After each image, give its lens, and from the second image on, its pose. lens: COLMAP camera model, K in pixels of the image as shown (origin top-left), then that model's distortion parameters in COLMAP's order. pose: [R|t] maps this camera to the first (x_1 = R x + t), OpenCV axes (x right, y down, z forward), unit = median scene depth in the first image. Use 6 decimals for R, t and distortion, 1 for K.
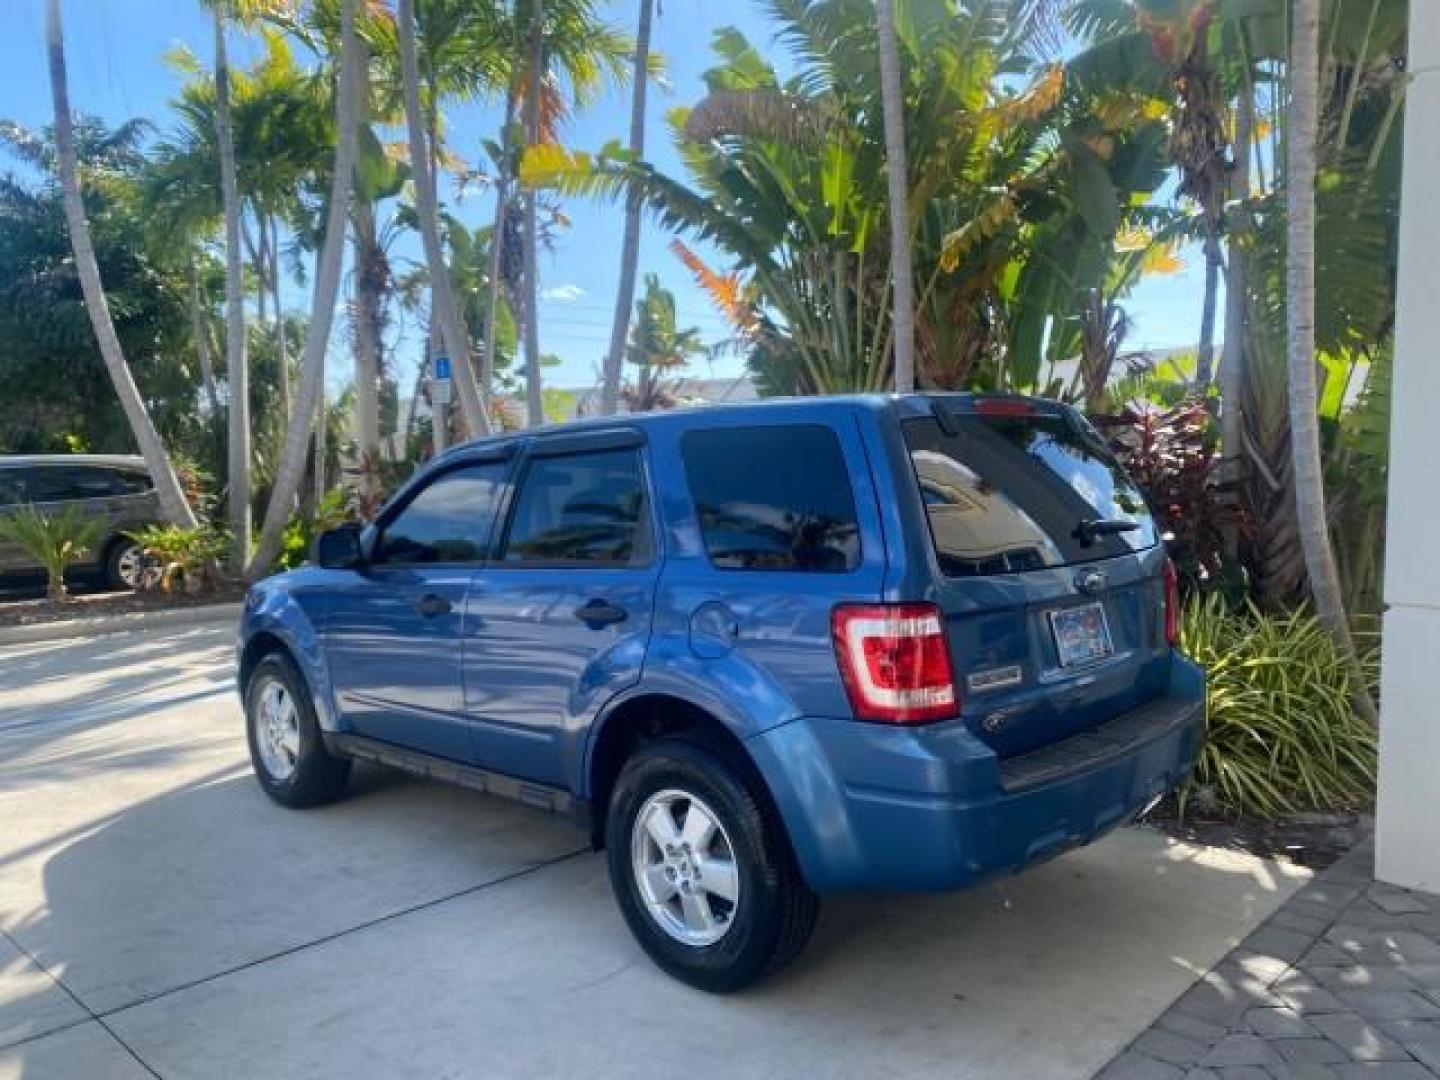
lens RADIAL K [[1115.2, 0, 717.9], [0, 1115.2, 529.1], [0, 0, 1]] dist [0.006920, -0.003317]
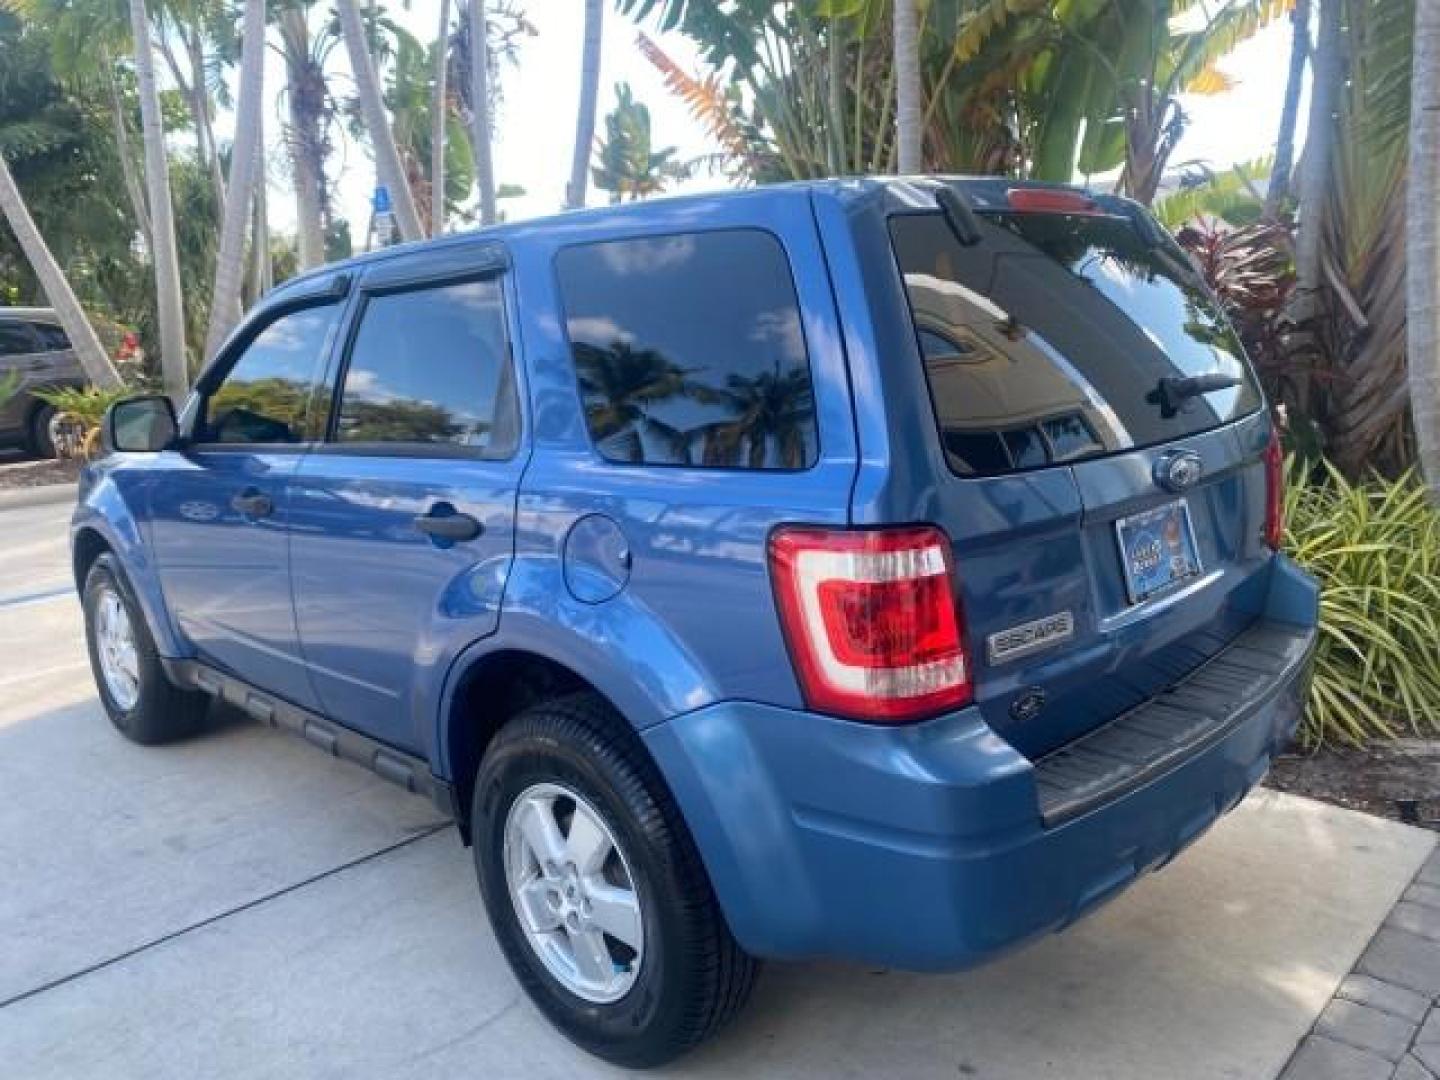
lens RADIAL K [[1119.1, 0, 725.0], [0, 1119.1, 528.0], [0, 0, 1]] dist [0.005967, -0.004369]
pose [[0.999895, -0.014037, -0.003559, 0.033426], [0.014387, 0.990894, 0.133873, -0.005564], [0.001647, -0.133910, 0.990992, 0.162753]]
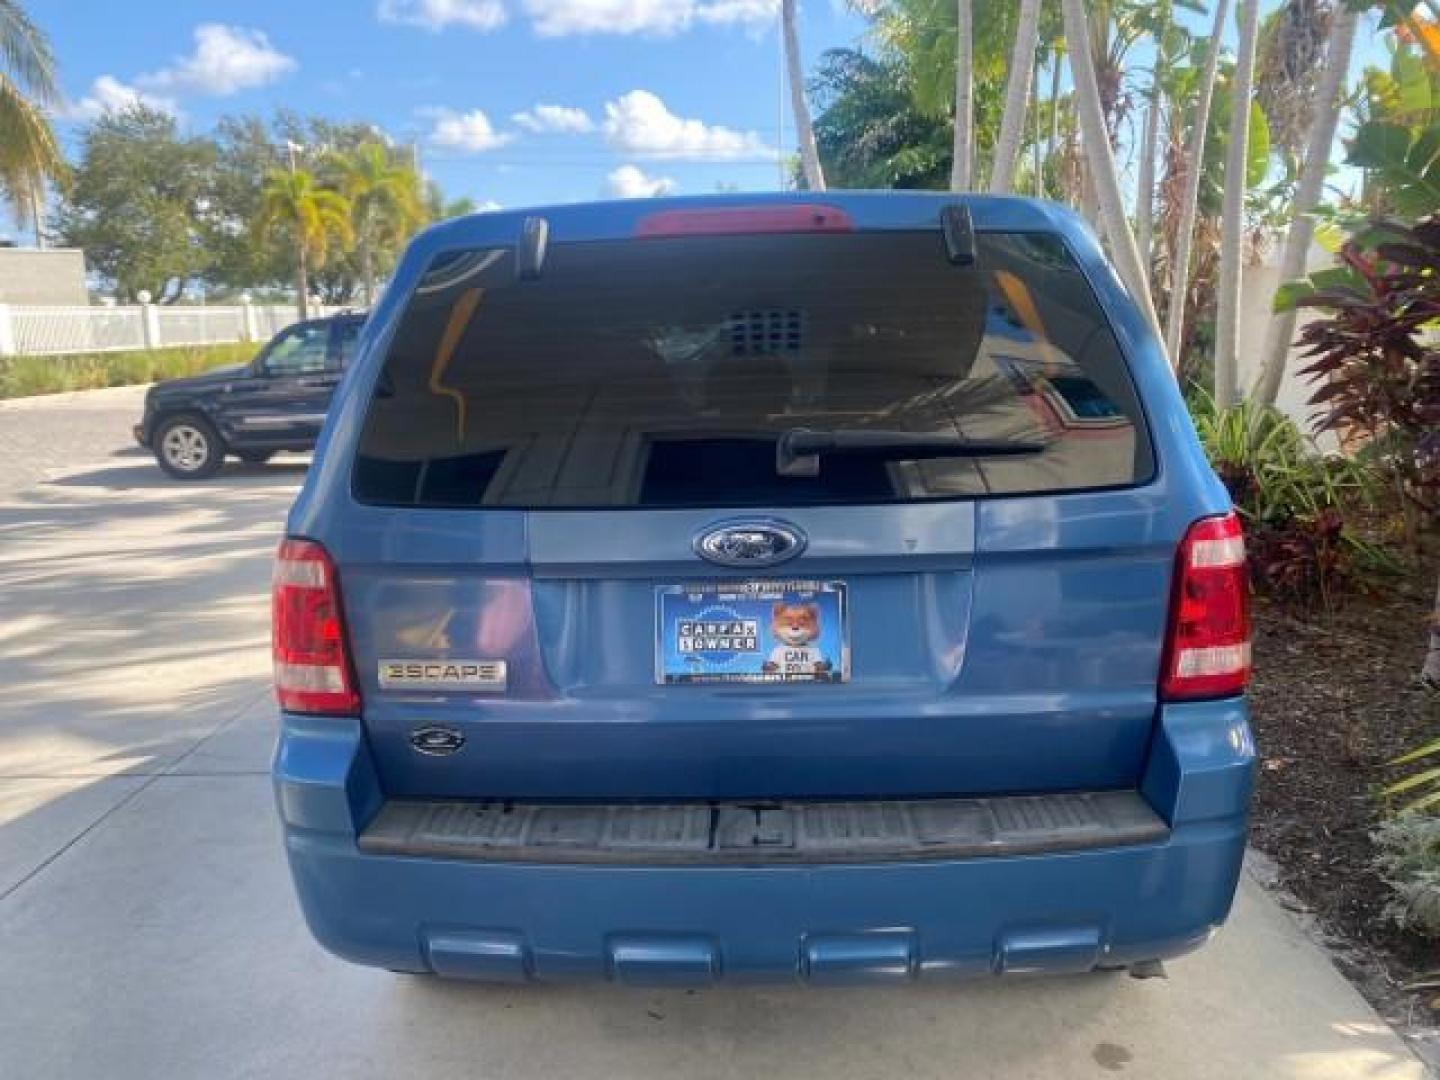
lens RADIAL K [[1115.7, 0, 720.0], [0, 1115.7, 540.0], [0, 0, 1]] dist [-0.000107, -0.000494]
pose [[0.678150, 0.138086, -0.721834, 0.338474], [-0.031854, 0.986790, 0.158845, -0.018011], [0.734233, -0.084728, 0.673590, 0.298275]]
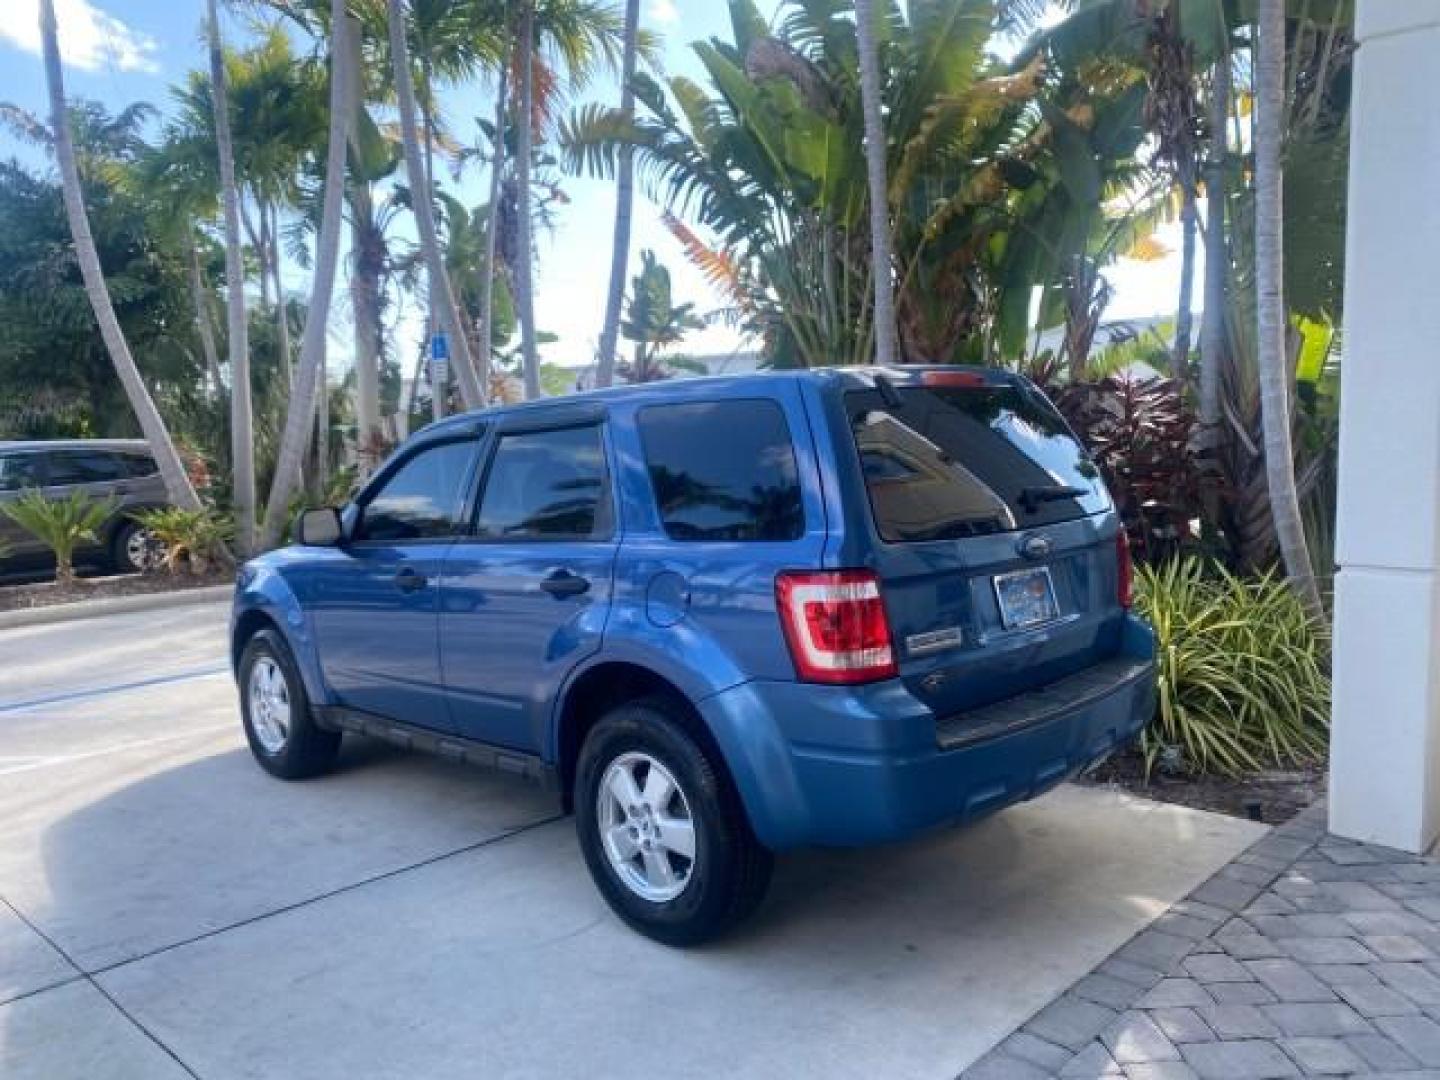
lens RADIAL K [[1119.2, 0, 720.9], [0, 1119.2, 518.9], [0, 0, 1]] dist [0.002606, -0.001026]
pose [[0.999833, -0.015022, -0.010383, 0.026023], [0.015162, 0.999794, 0.013515, 0.001486], [0.010178, -0.013670, 0.999855, -0.018383]]
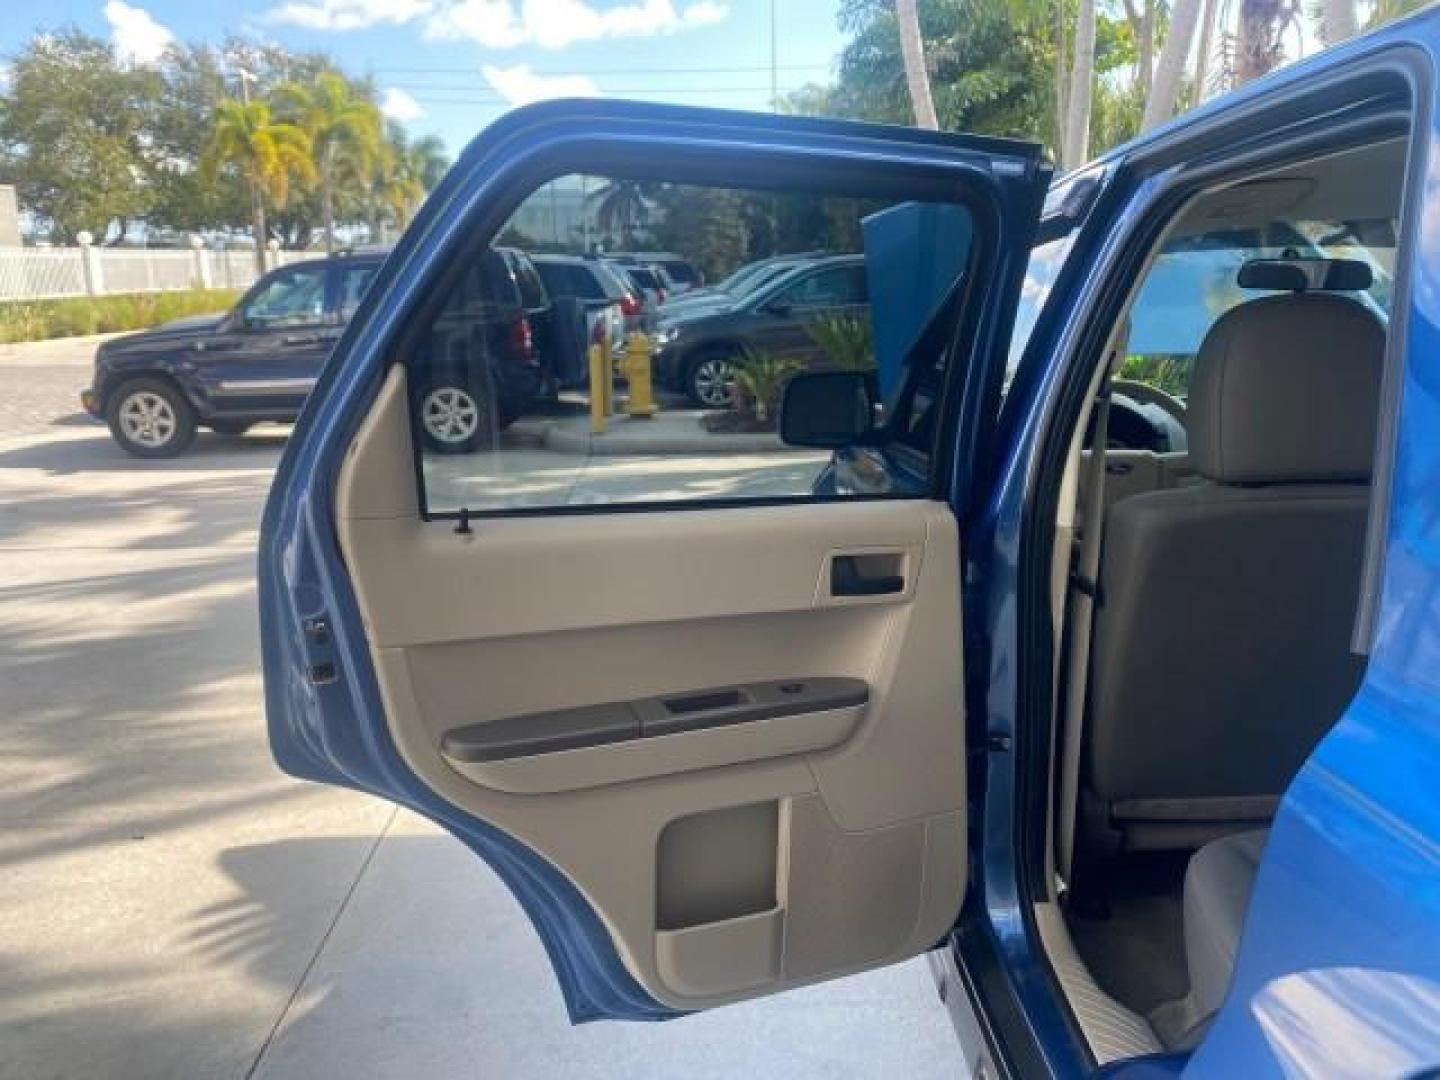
lens RADIAL K [[1116.2, 0, 718.2], [0, 1116.2, 533.1], [0, 0, 1]] dist [0.005112, -0.000799]
pose [[0.704912, 0.162728, -0.690376, 0.005348], [-0.038139, 0.980615, 0.192198, -0.014296], [0.708268, -0.109152, 0.697454, 0.379794]]
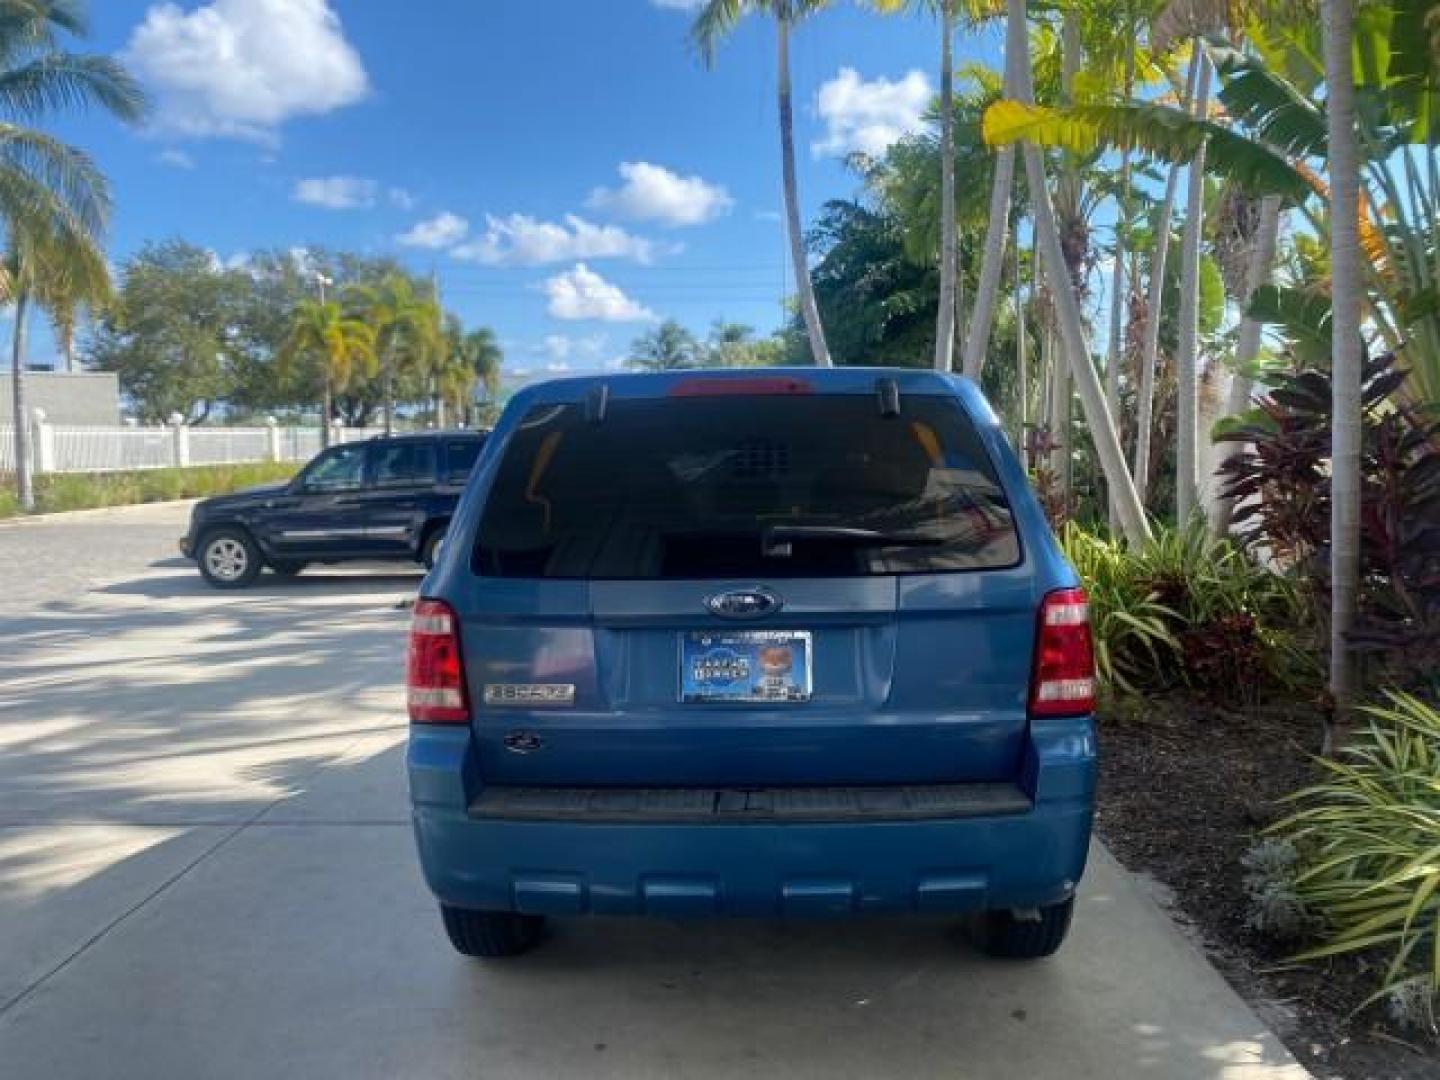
lens RADIAL K [[1115.2, 0, 717.9], [0, 1115.2, 529.1], [0, 0, 1]] dist [0.006920, -0.003317]
pose [[0.673233, 0.057855, -0.737163, 0.427429], [-0.040994, 0.998321, 0.040913, -0.016892], [0.738293, 0.002676, 0.674475, 0.216425]]
